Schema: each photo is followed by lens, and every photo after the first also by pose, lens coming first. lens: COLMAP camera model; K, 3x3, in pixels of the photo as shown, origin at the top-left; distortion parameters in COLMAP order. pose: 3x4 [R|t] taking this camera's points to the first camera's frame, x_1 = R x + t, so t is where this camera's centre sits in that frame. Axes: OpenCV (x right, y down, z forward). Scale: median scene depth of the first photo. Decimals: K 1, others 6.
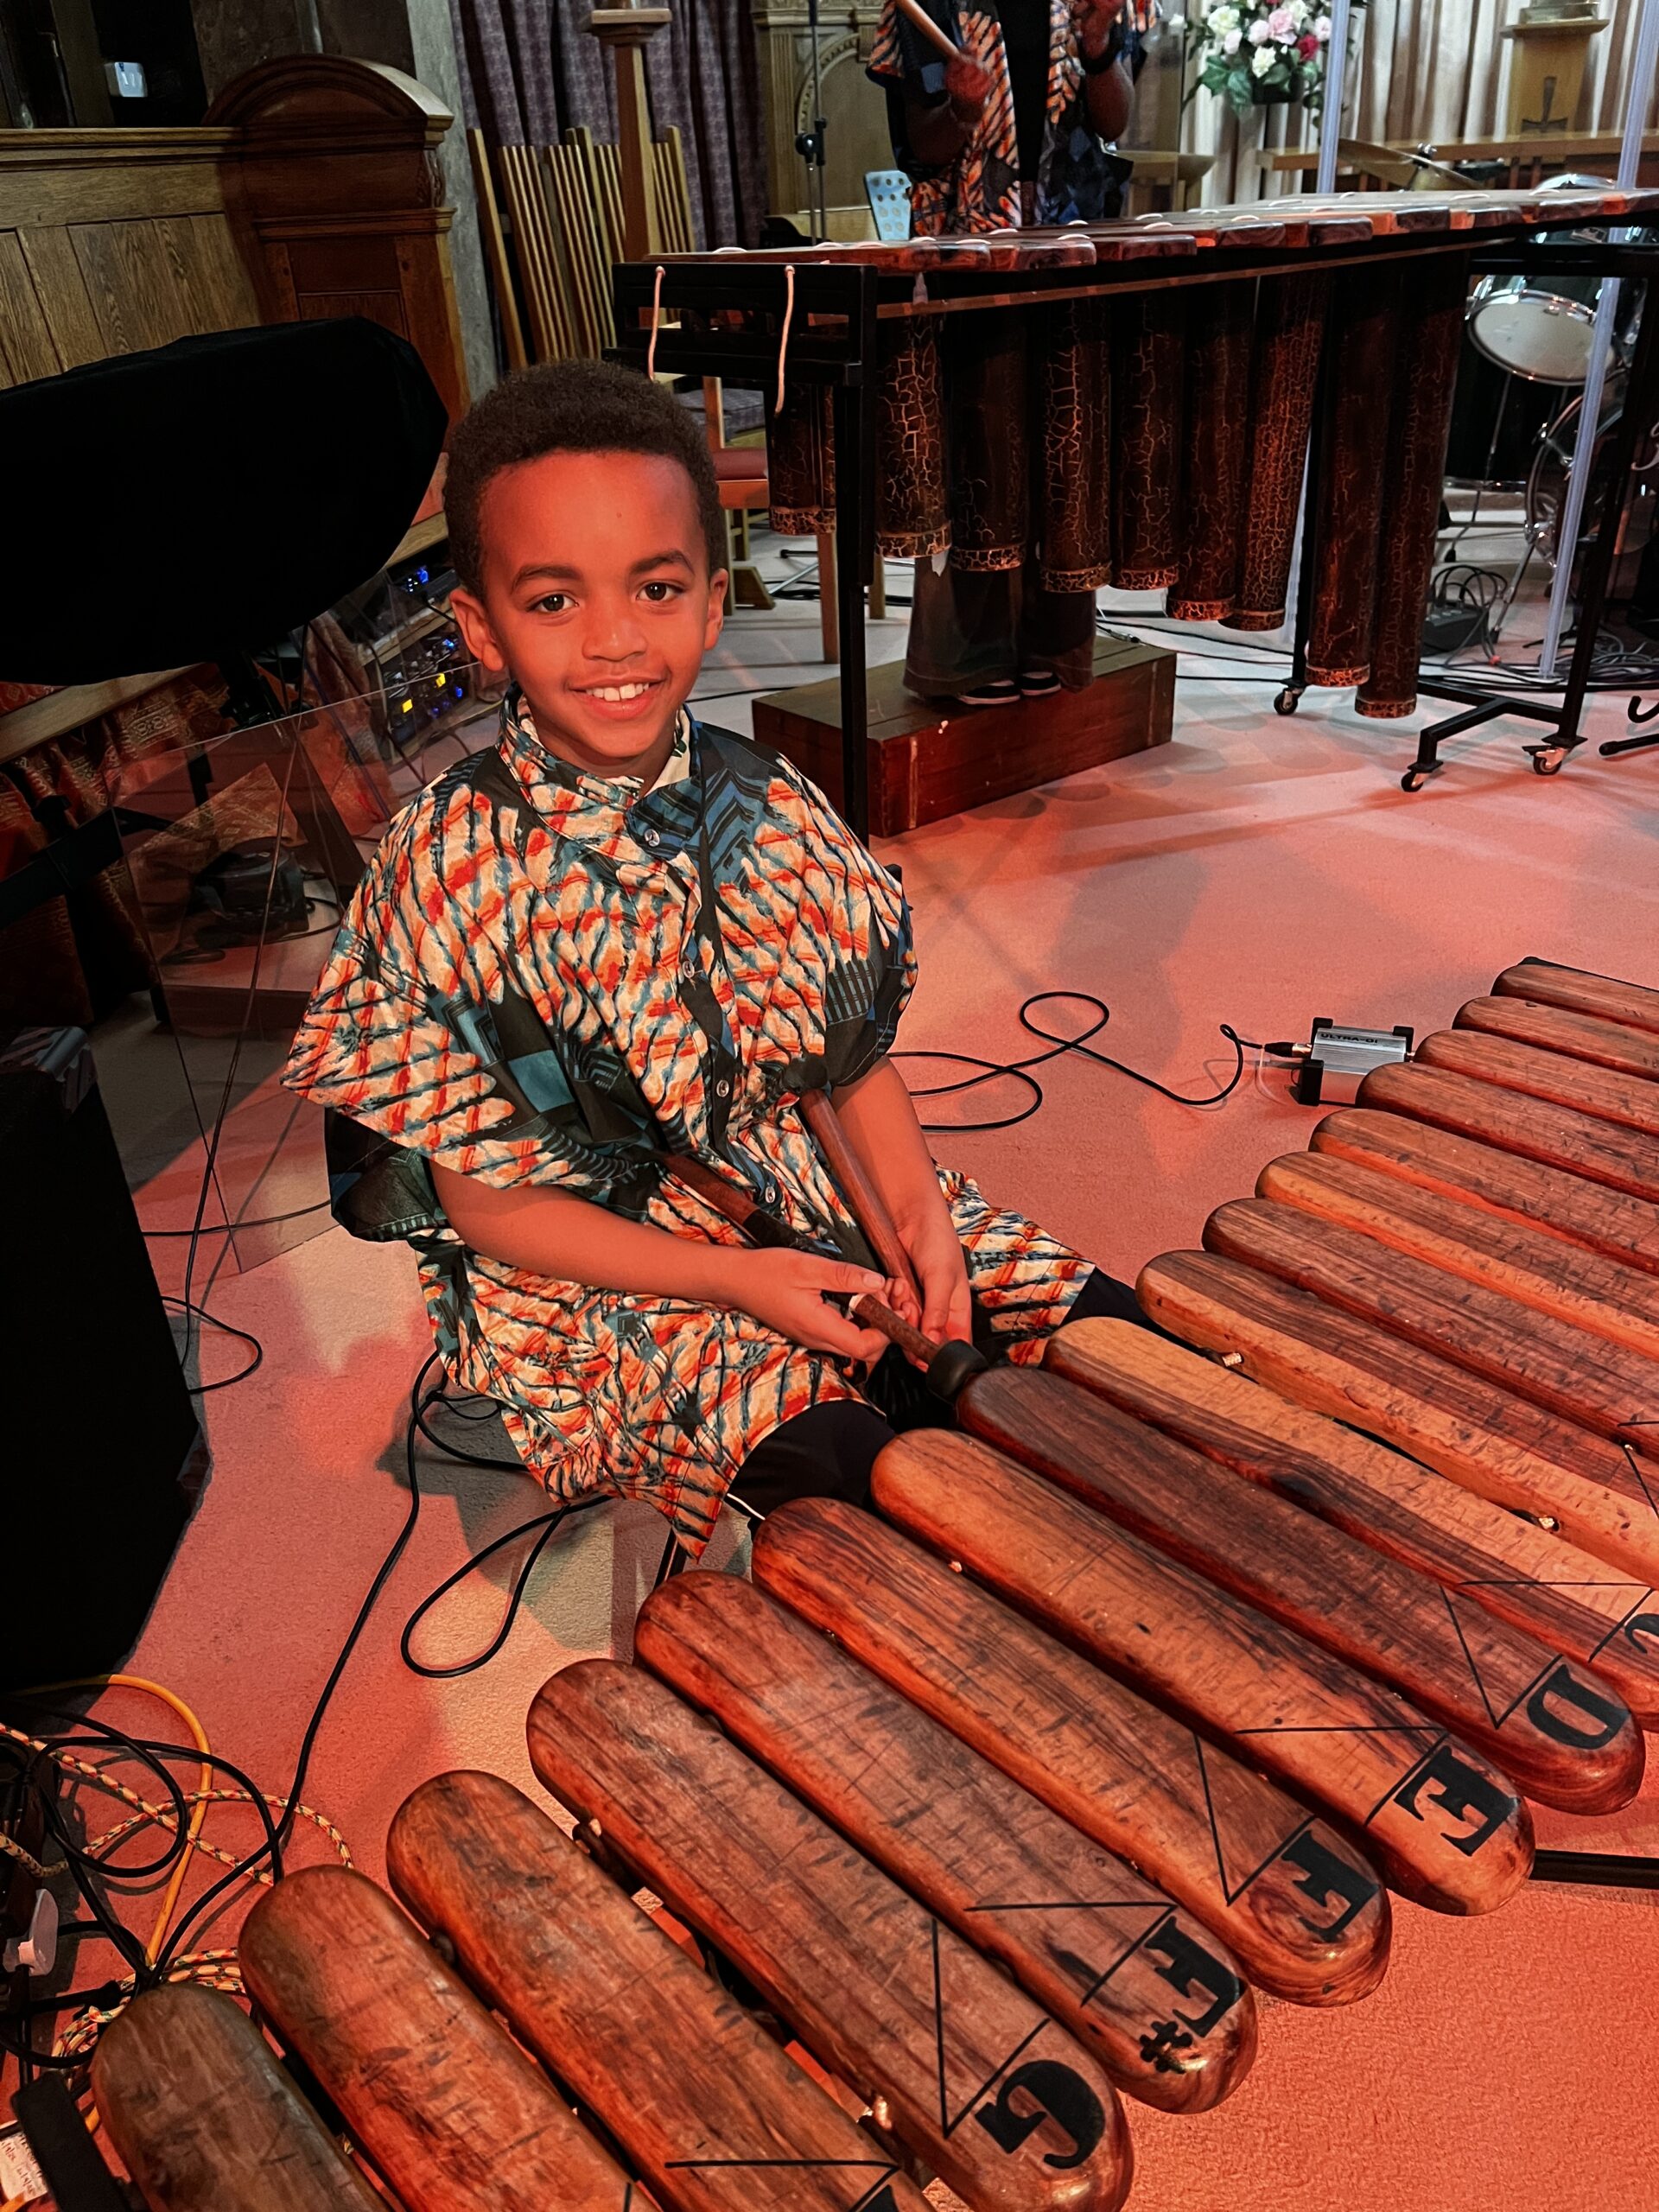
lens RADIAL K [[1677.1, 0, 829.5], [0, 1677.1, 1106.0], [0, 0, 1]] dist [0.090933, -0.109548]
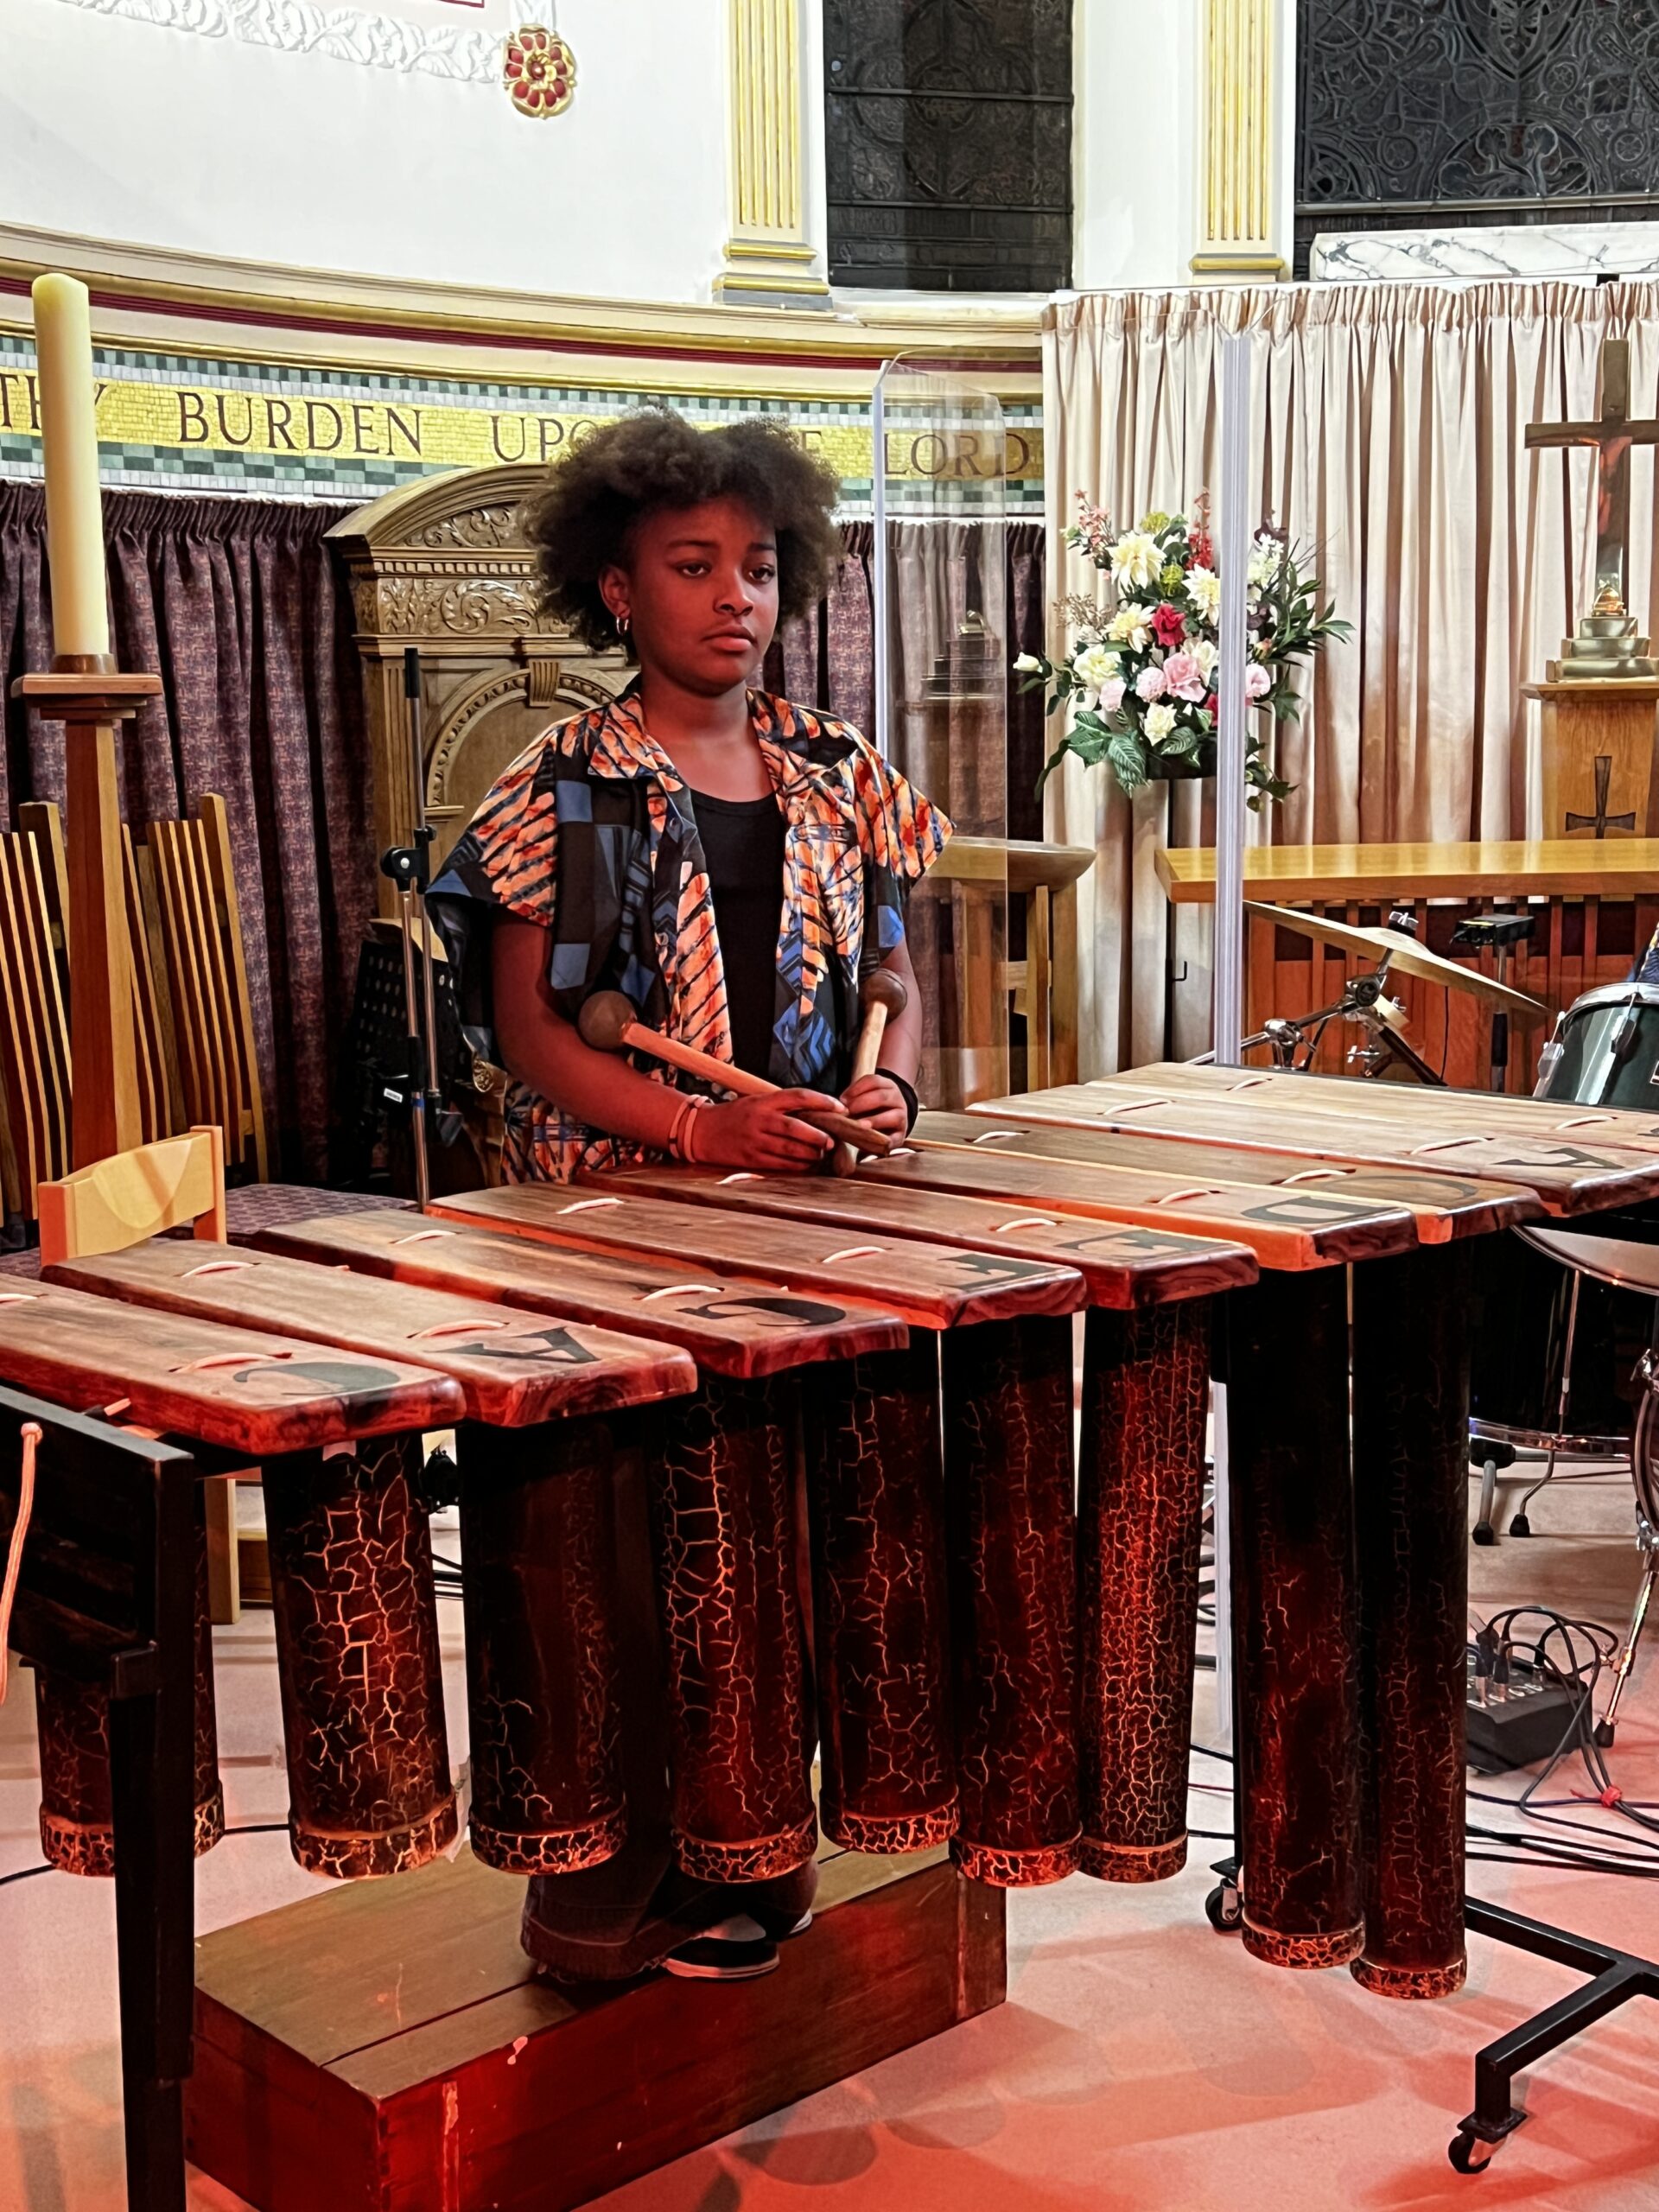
lens RADIAL K [[2768.3, 0, 829.5], [0, 2768.3, 1106.0], [0, 0, 1]] dist [0.202248, -0.590645]
pose [[0.996547, 0.020413, 0.080480, 0.049697], [0.009264, 0.935916, -0.352102, -0.111566], [-0.082510, 0.351632, 0.932495, 0.082325]]
